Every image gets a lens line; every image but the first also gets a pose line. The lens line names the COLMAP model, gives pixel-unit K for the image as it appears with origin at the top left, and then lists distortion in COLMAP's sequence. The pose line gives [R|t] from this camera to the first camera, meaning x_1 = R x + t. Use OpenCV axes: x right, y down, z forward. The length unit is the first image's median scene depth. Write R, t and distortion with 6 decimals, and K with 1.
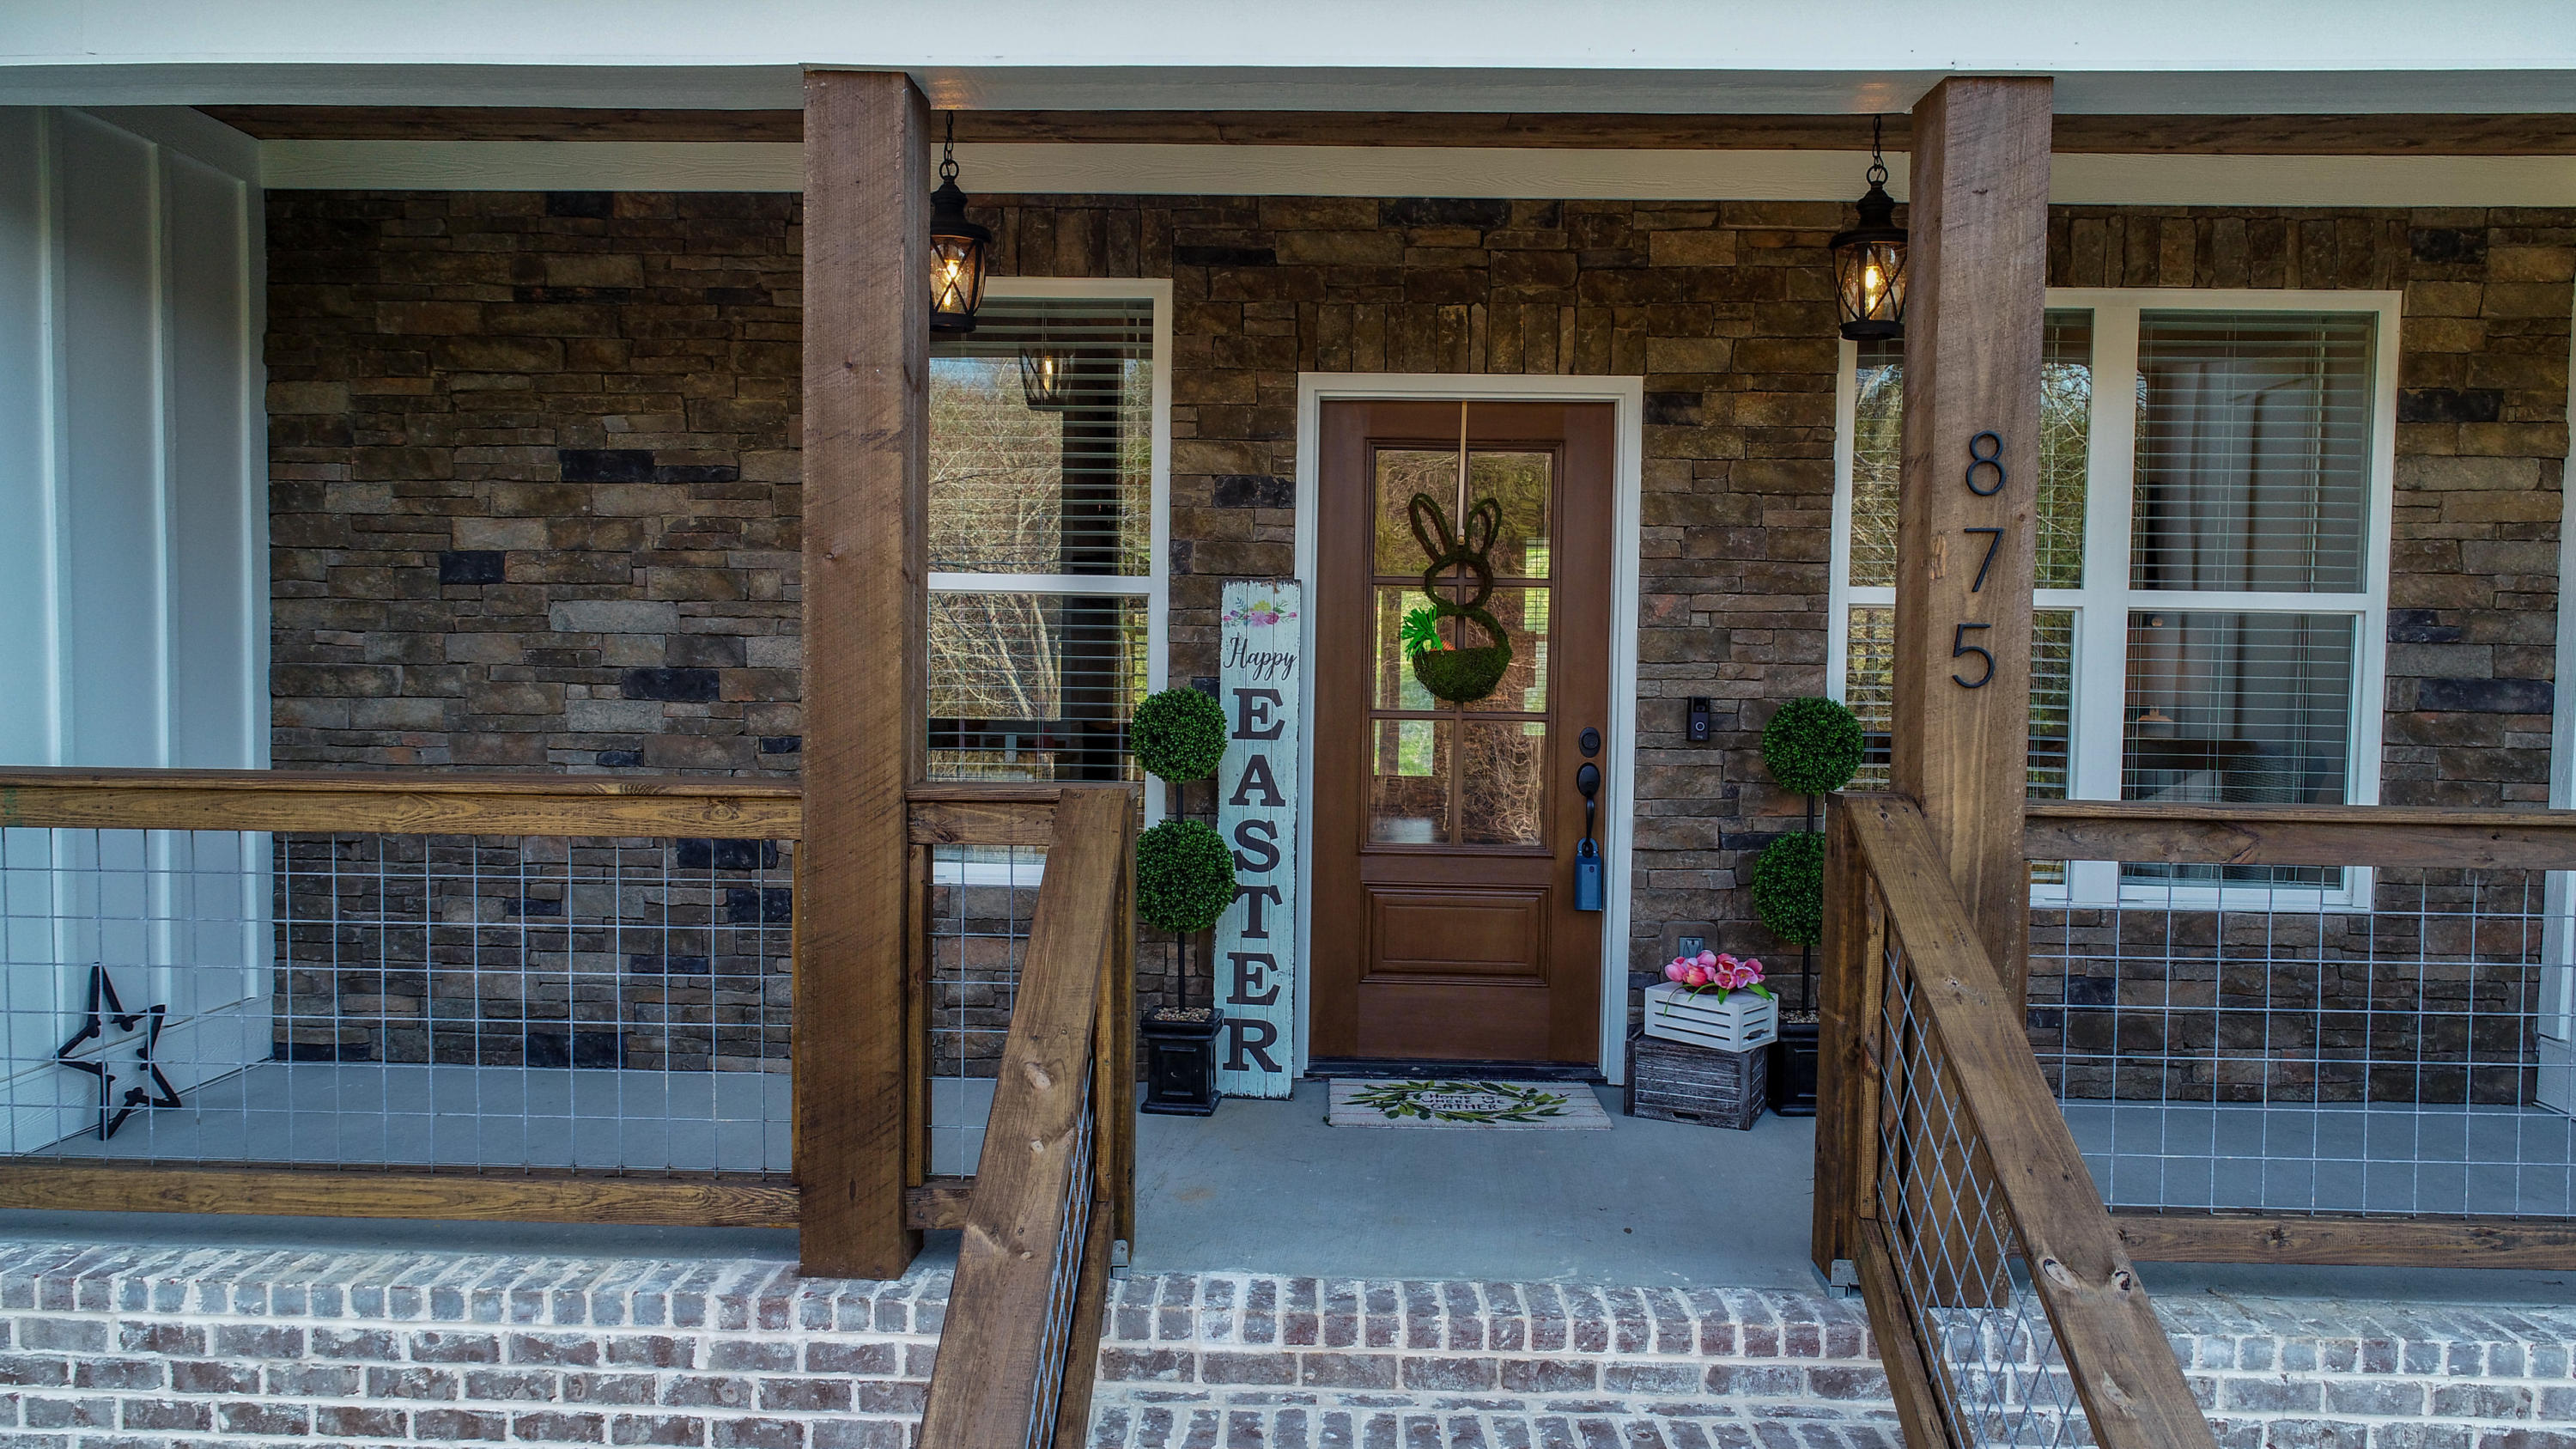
lens RADIAL K [[1649.3, 0, 1254.5], [0, 1649.3, 758.2], [0, 0, 1]] dist [0.001201, 0.003608]
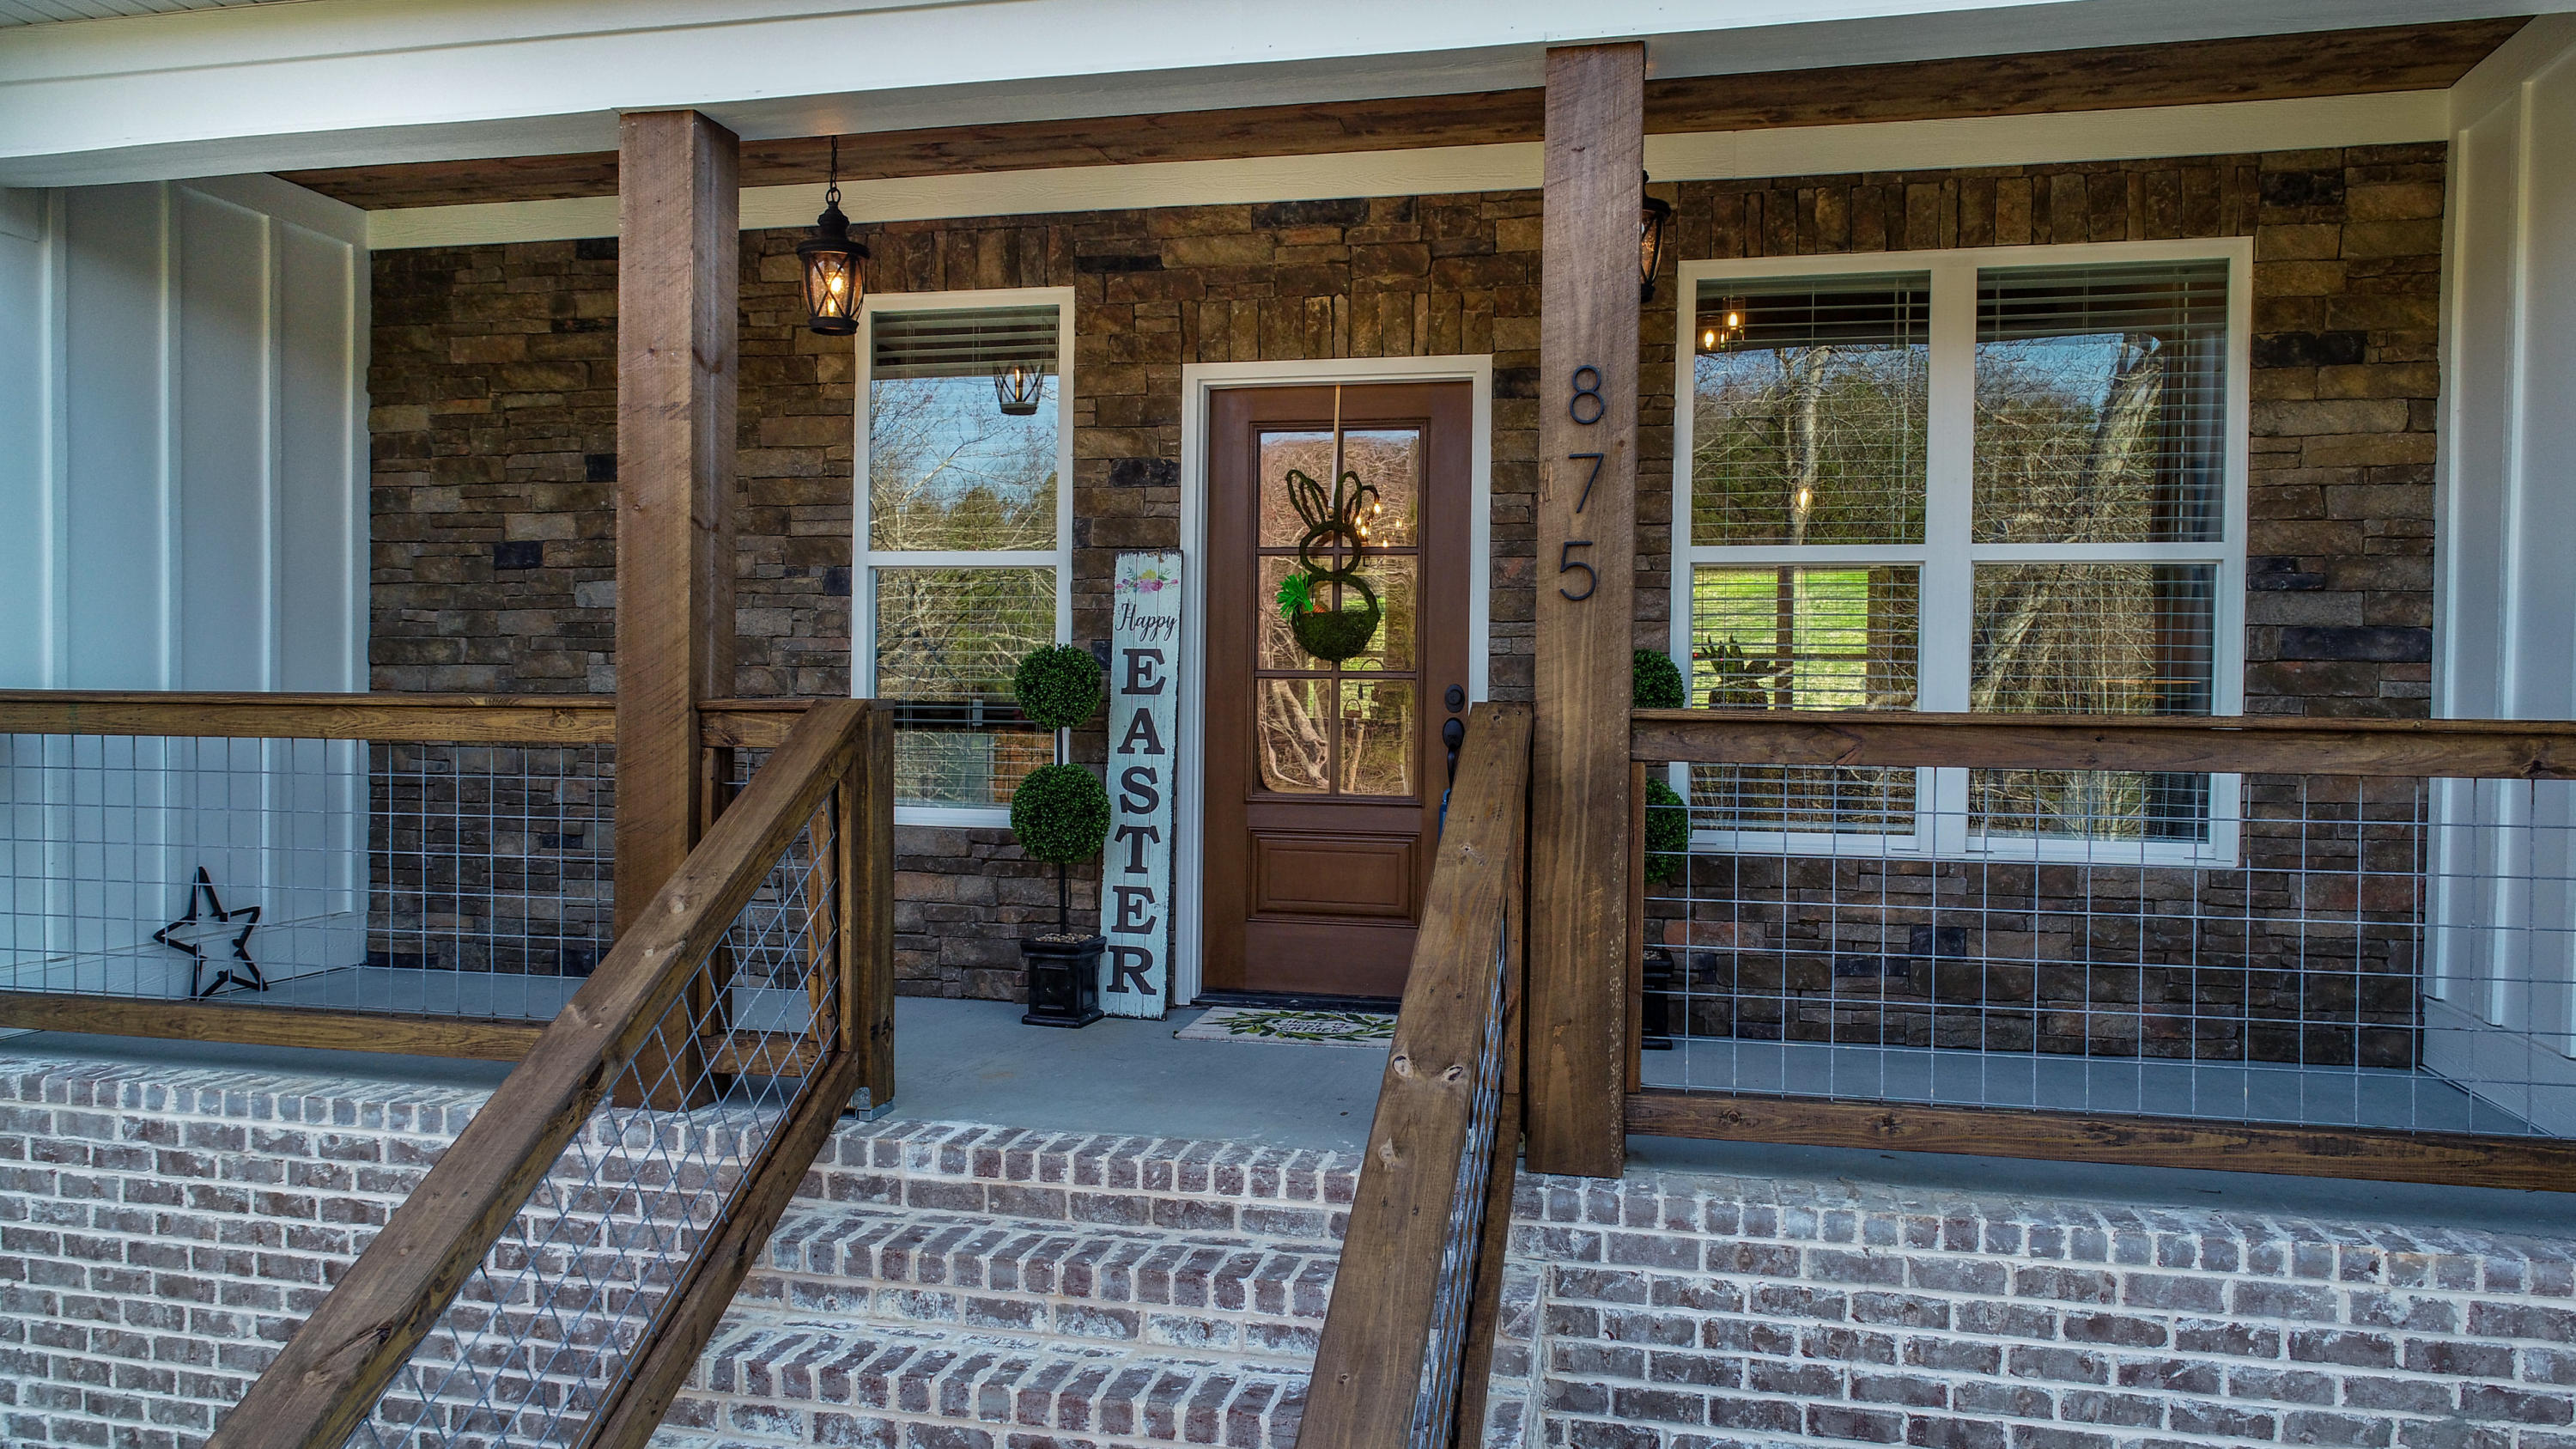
lens RADIAL K [[1649.3, 0, 1291.8], [0, 1649.3, 766.0], [0, 0, 1]] dist [0.001201, 0.003608]
pose [[0.982932, 0.004434, -0.183915, 0.311975], [-0.009765, 0.999558, -0.028093, 0.068729], [0.183709, 0.029409, 0.982541, -0.071114]]
